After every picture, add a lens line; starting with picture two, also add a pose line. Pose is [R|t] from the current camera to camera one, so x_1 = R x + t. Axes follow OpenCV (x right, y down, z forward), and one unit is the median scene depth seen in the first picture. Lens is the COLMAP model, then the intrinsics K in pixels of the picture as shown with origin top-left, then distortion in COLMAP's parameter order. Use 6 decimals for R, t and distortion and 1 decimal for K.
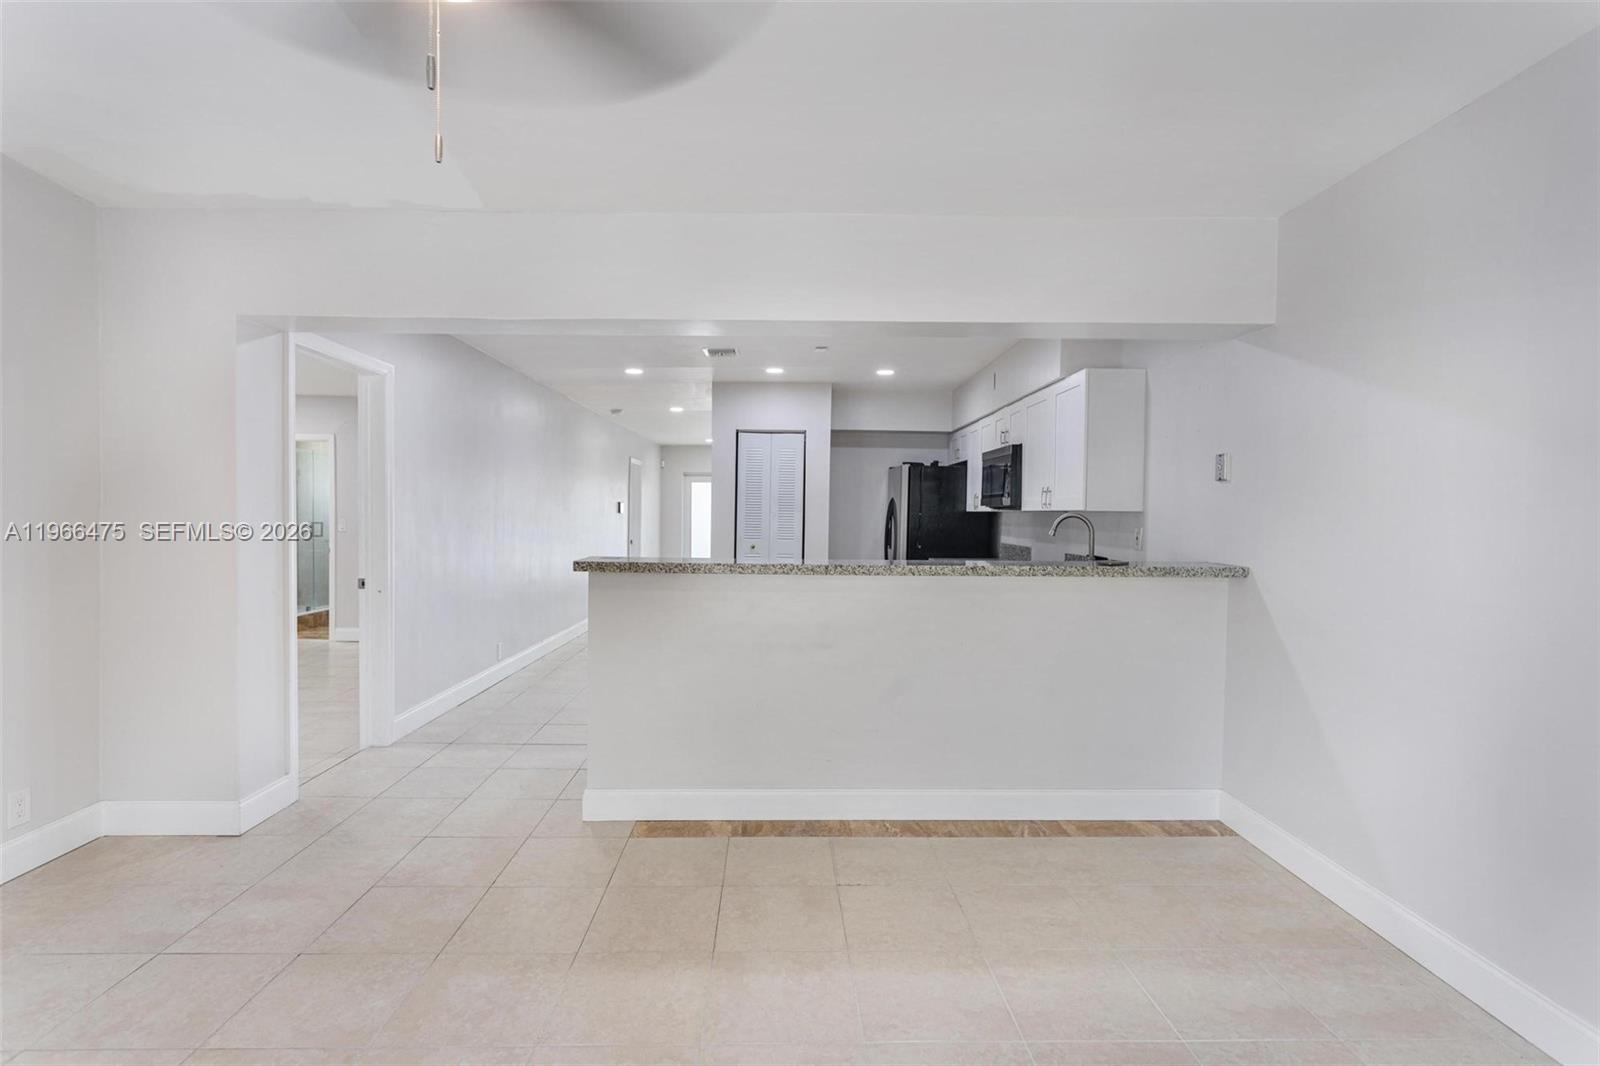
lens RADIAL K [[764.0, 0, 814.4], [0, 764.0, 534.7], [0, 0, 1]] dist [0.000453, 0.000054]
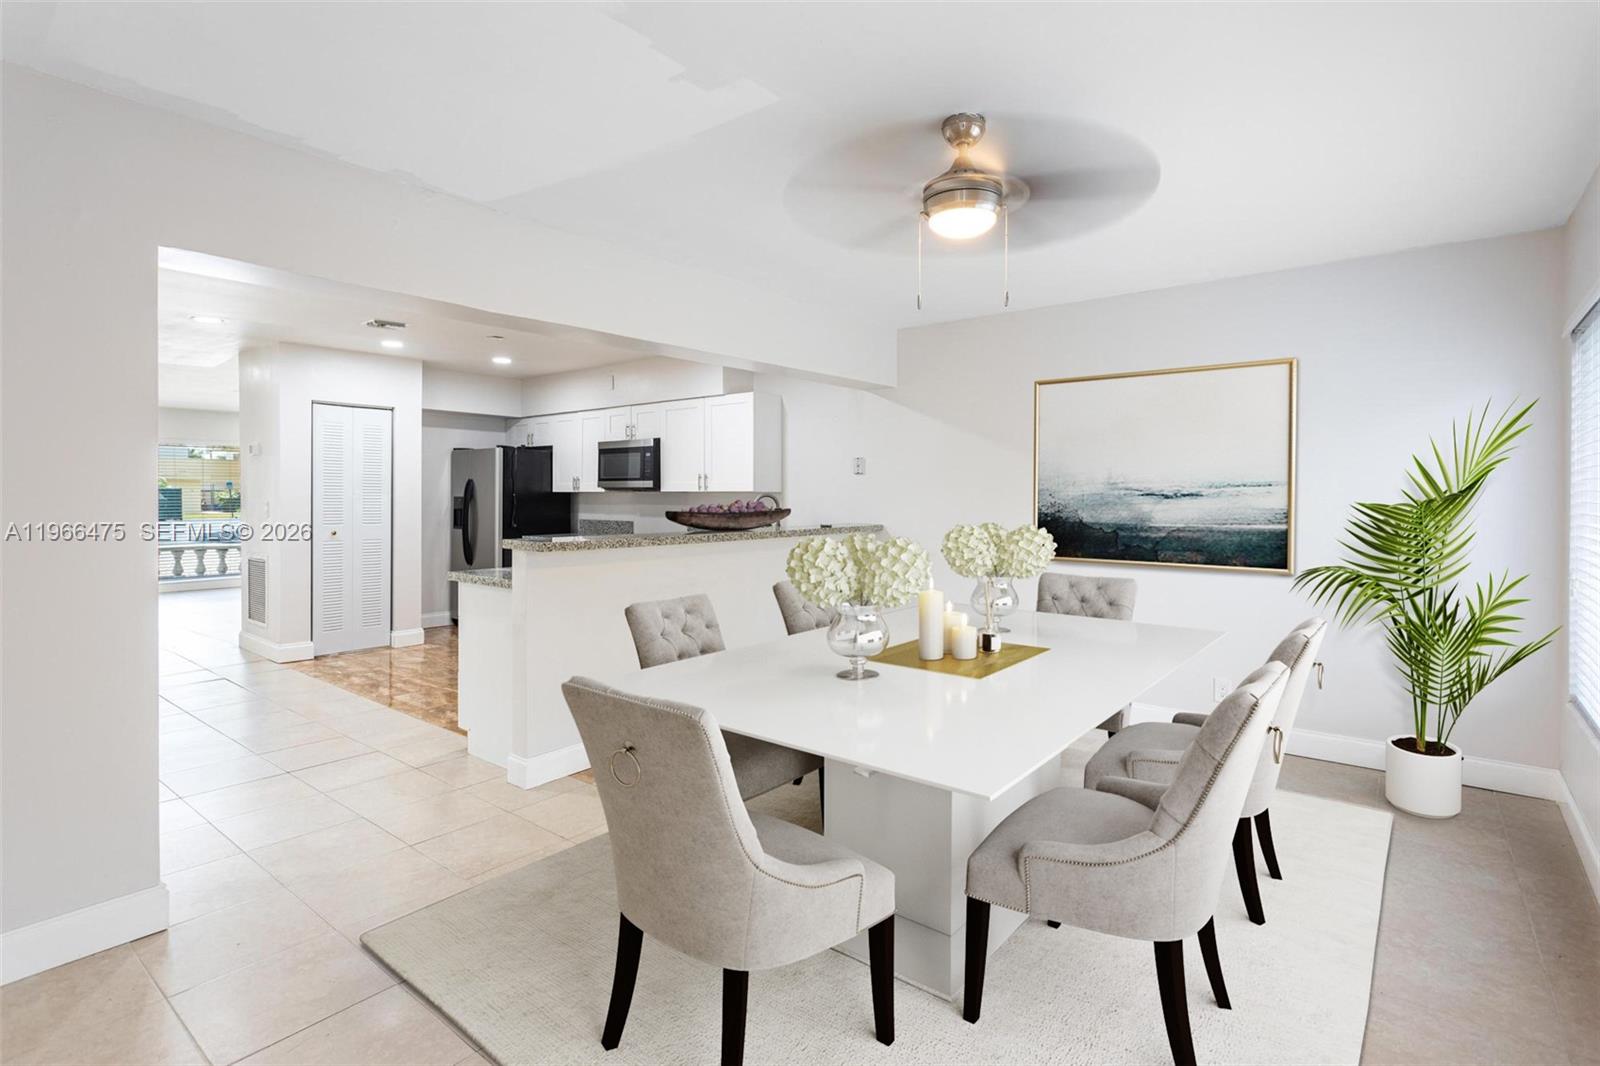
lens RADIAL K [[772.8, 0, 803.5], [0, 772.8, 492.9], [0, 0, 1]] dist [0.000020, 0.000700]
pose [[0.647845, -0.008731, 0.761723, -0.661317], [0.027191, 0.999562, -0.011669, -0.009912], [-0.761287, 0.028272, 0.647798, 0.002492]]
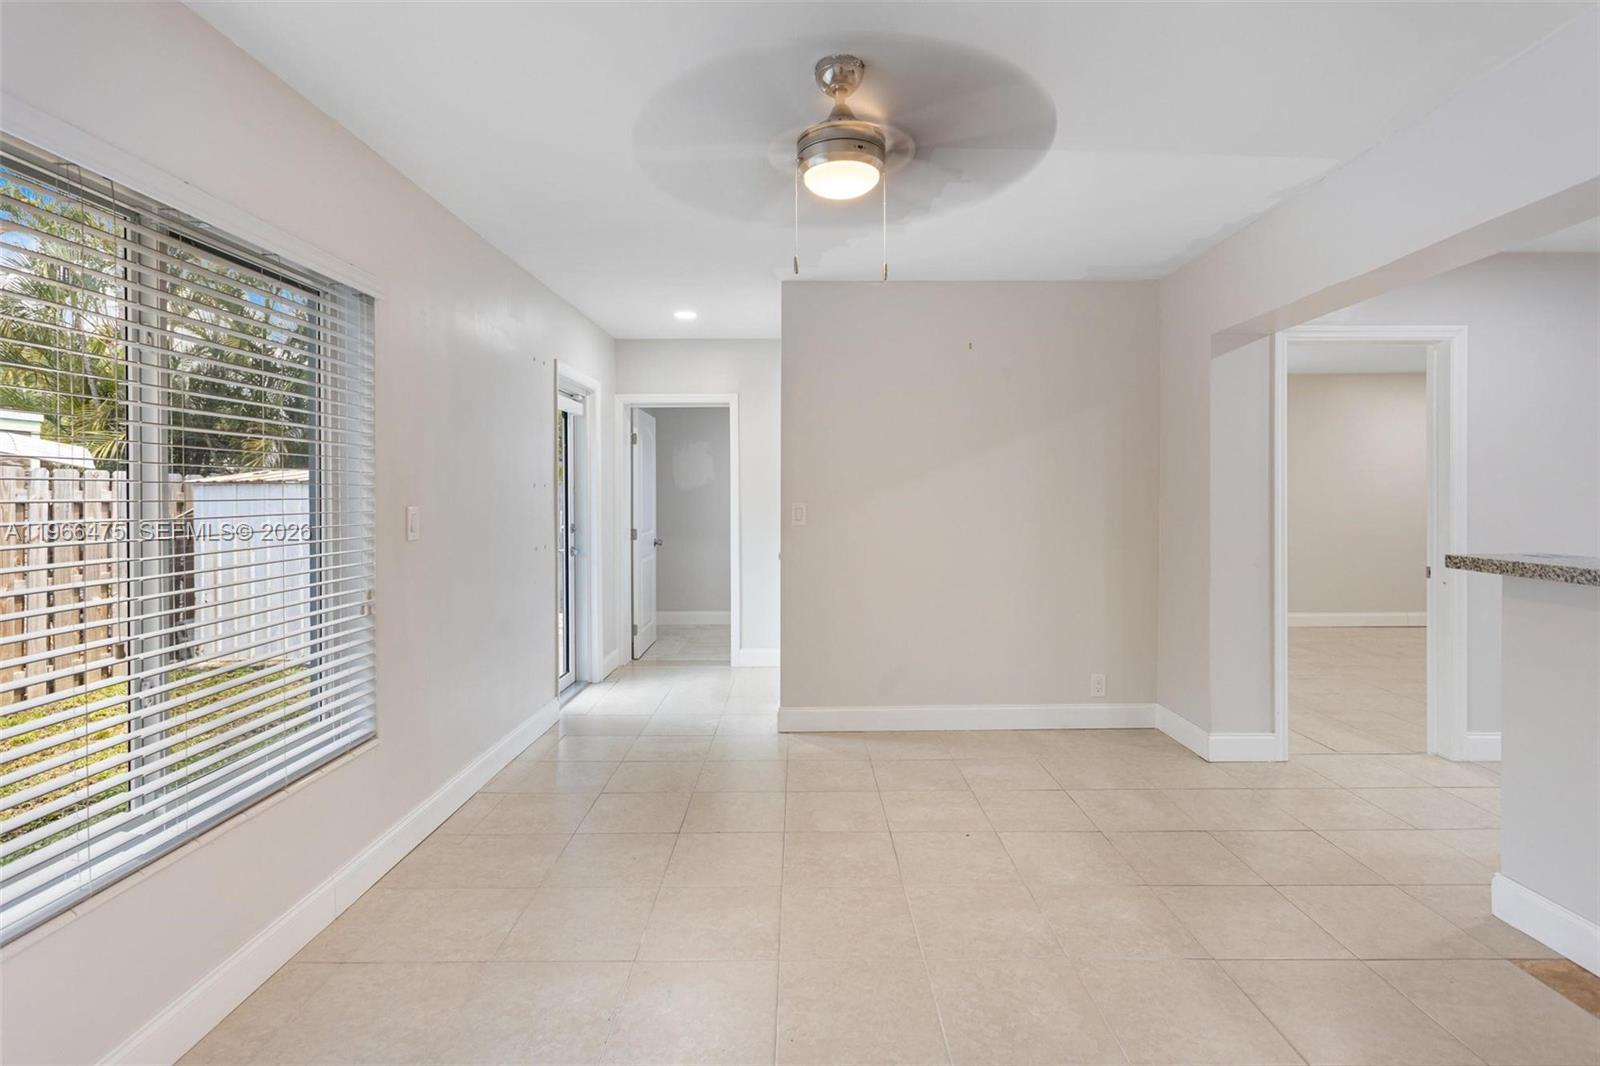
lens RADIAL K [[772.8, 0, 803.5], [0, 772.8, 492.9], [0, 0, 1]] dist [0.000020, 0.000700]
pose [[-0.028712, -0.013672, -0.999494, 0.352870], [-0.025832, 0.999583, -0.012931, -0.000493], [0.999254, 0.025448, -0.029053, 0.271056]]
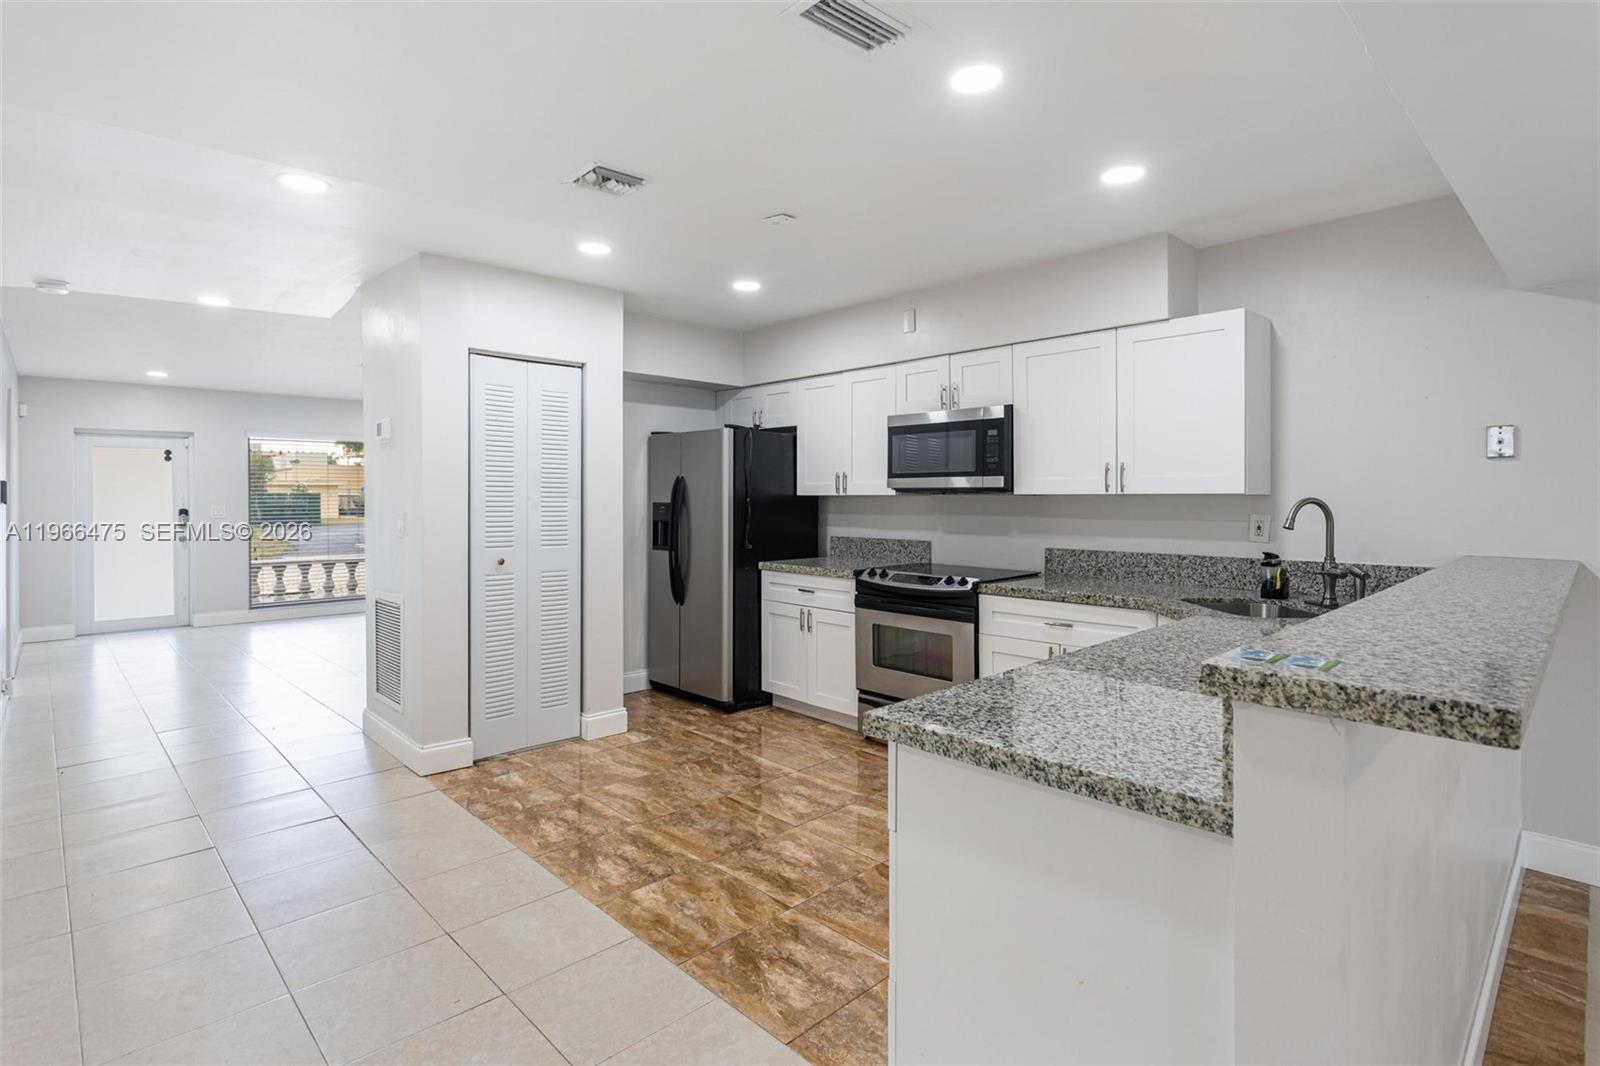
lens RADIAL K [[784.7, 0, 800.7], [0, 784.7, 499.1], [0, 0, 1]] dist [0.001037, 0.000902]
pose [[0.742646, -0.011948, 0.669578, -0.482352], [0.027377, 0.999547, -0.012529, -0.027798], [-0.669125, 0.027635, 0.742636, 0.694278]]
